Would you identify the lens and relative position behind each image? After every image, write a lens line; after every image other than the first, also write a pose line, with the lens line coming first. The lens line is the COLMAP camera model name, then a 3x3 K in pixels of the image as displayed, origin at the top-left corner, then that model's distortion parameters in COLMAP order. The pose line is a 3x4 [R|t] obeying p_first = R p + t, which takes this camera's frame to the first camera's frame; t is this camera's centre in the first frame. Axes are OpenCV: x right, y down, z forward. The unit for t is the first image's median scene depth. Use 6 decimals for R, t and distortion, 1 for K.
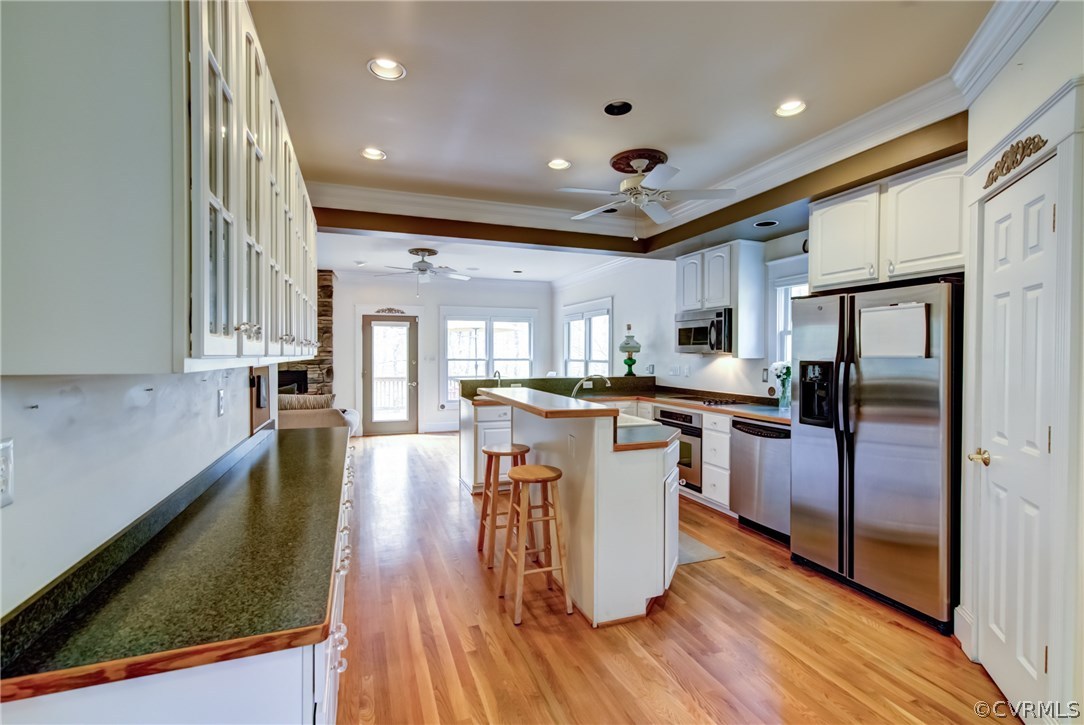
lens RADIAL K [[488.2, 0, 542.8], [0, 488.2, 361.1], [0, 0, 1]] dist [-0.013522, 0.002068]
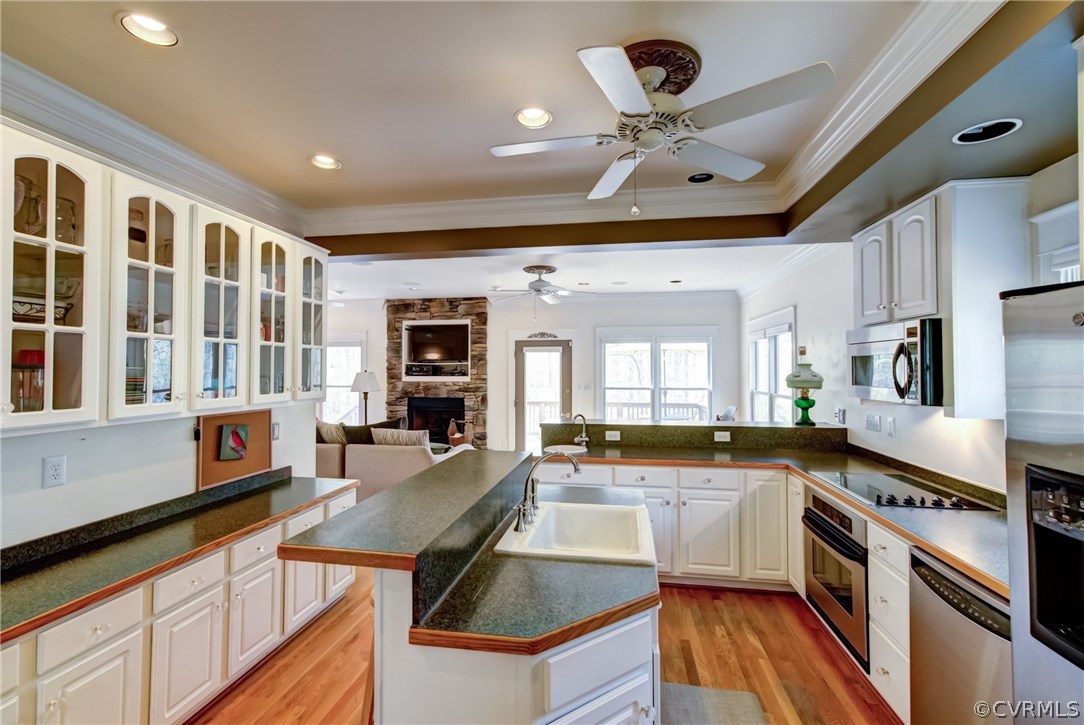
lens RADIAL K [[488.2, 0, 538.6], [0, 488.2, 357.5], [0, 0, 1]] dist [-0.013522, 0.002068]
pose [[0.862681, -0.014164, -0.505550, 0.197646], [-0.006128, 0.999242, -0.038453, -0.032174], [0.505712, 0.036271, 0.861940, 0.248591]]
